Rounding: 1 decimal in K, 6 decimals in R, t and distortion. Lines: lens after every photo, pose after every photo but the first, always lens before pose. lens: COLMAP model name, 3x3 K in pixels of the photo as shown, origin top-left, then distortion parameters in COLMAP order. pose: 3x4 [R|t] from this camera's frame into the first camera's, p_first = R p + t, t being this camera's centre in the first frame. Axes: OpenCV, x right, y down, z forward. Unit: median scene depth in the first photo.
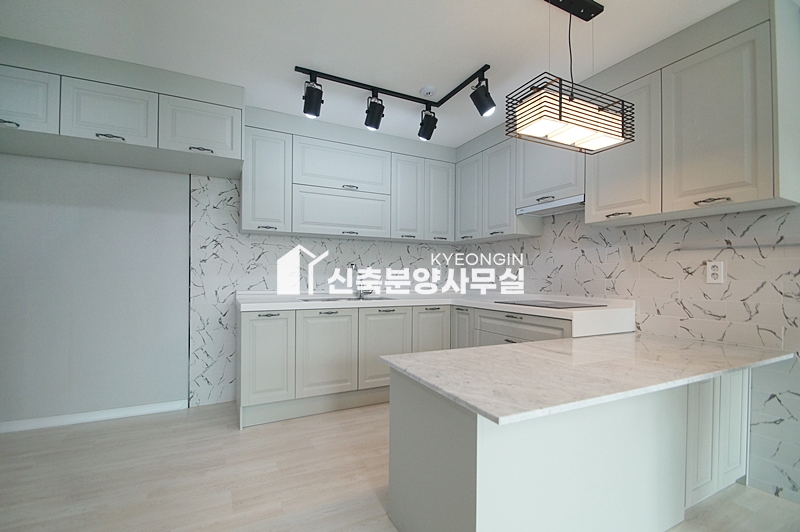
lens RADIAL K [[352.3, 0, 392.4], [0, 352.3, 276.9], [0, 0, 1]] dist [0.000673, -0.008398]
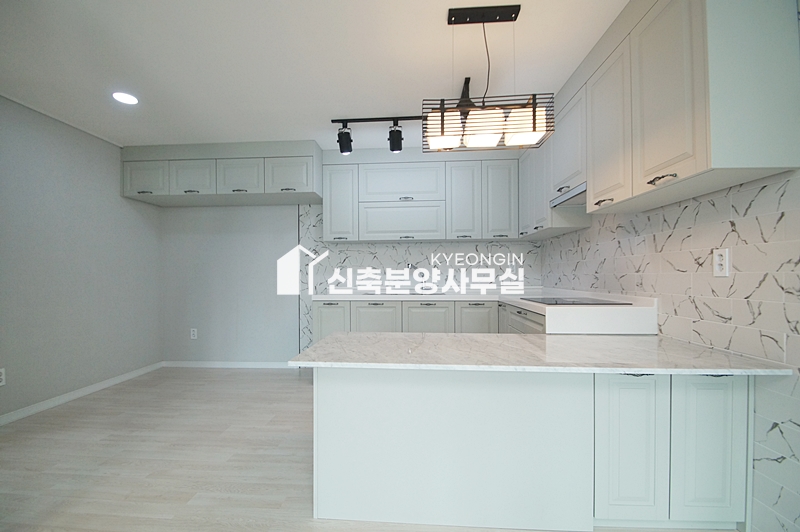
lens RADIAL K [[352.3, 0, 392.3], [0, 352.3, 276.5], [0, 0, 1]] dist [0.000673, -0.008398]
pose [[0.863019, -0.010588, -0.505060, 0.528644], [0.010084, 0.999942, -0.003731, 0.010621], [0.505070, -0.001873, 0.863076, -0.046788]]
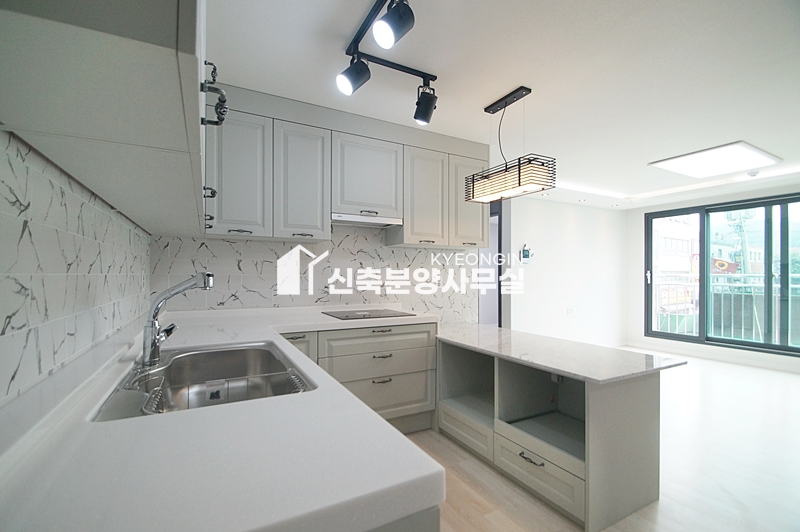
lens RADIAL K [[352.3, 0, 392.0], [0, 352.3, 276.5], [0, 0, 1]] dist [0.000673, -0.008398]
pose [[-0.023927, -0.011006, 0.999653, -0.624316], [-0.000533, 0.999939, 0.010996, -0.046577], [-0.999714, -0.000270, -0.023932, 0.990969]]
